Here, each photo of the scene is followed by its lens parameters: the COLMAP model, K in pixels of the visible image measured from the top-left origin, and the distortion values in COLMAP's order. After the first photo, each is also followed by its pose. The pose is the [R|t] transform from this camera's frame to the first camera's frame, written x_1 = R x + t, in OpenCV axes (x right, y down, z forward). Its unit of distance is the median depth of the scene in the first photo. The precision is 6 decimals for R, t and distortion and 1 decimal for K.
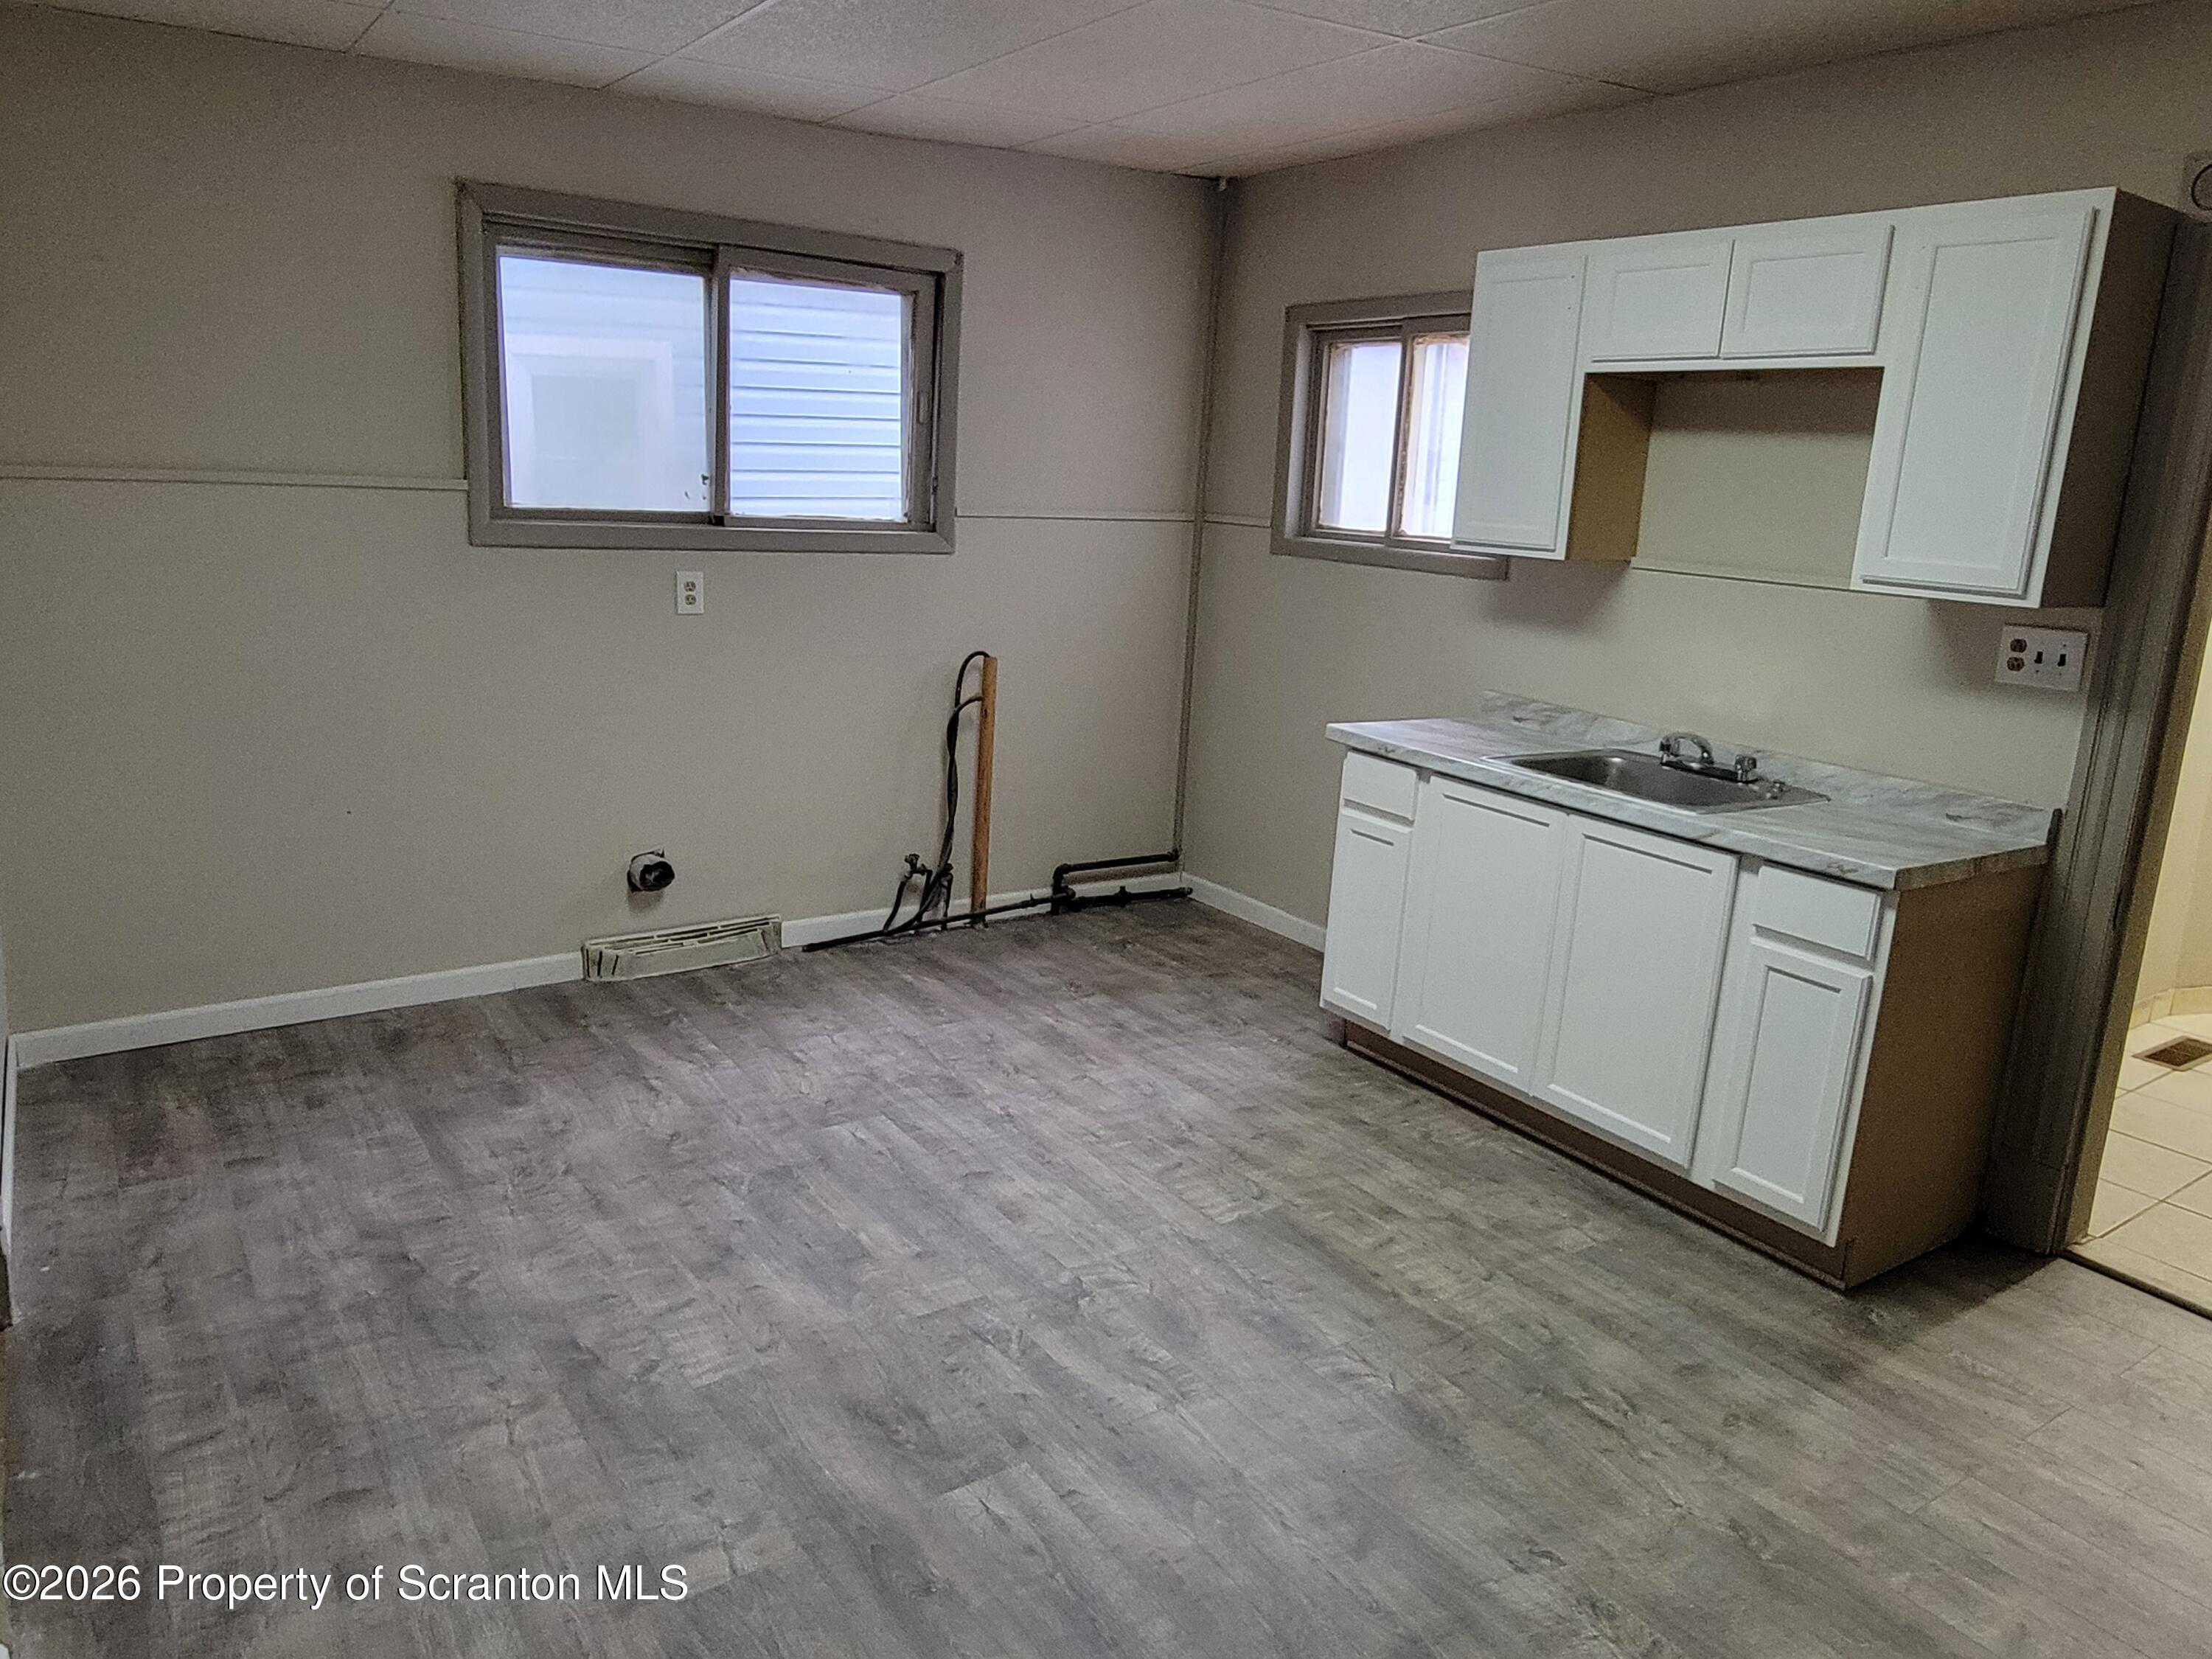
lens RADIAL K [[1532.0, 0, 1131.5], [0, 1532.0, 824.7], [0, 0, 1]] dist [-0.002686, -0.001200]
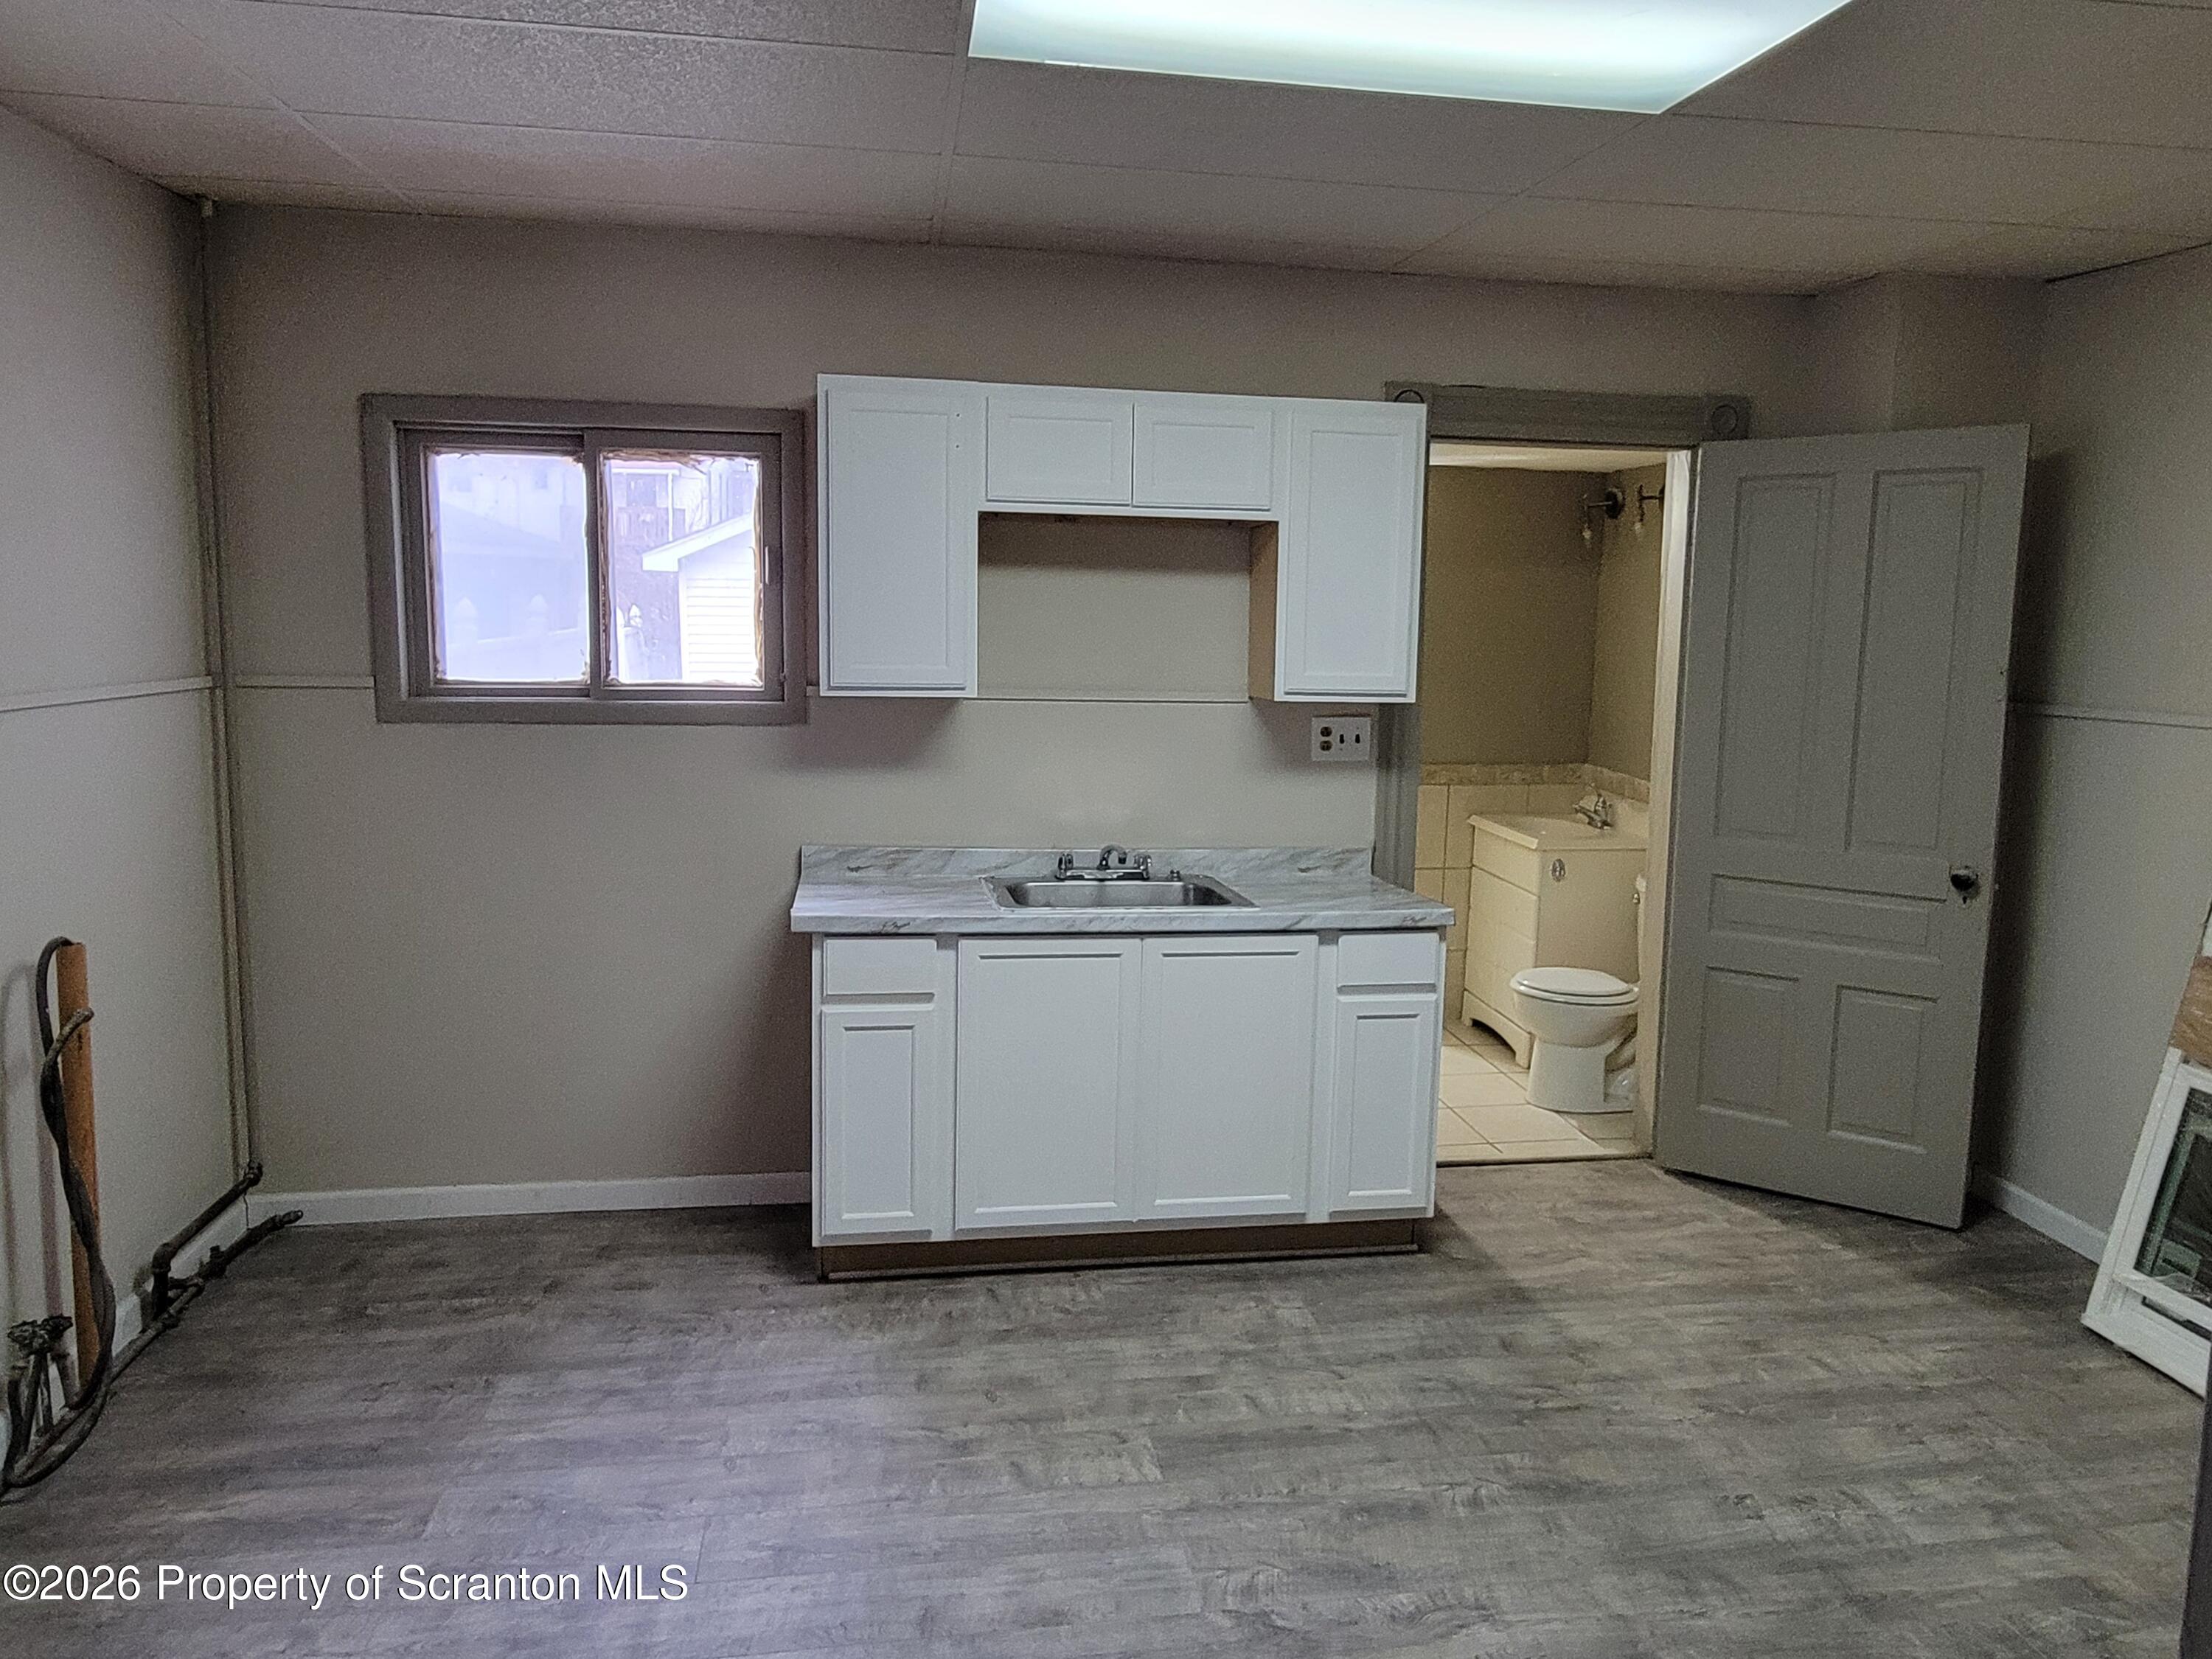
lens RADIAL K [[1532.0, 0, 1131.5], [0, 1532.0, 824.7], [0, 0, 1]] dist [-0.002686, -0.001200]
pose [[0.418026, -0.161317, 0.893997, -0.616388], [0.210756, 0.974478, 0.077291, -0.160395], [-0.883649, 0.156105, 0.441356, 0.529487]]
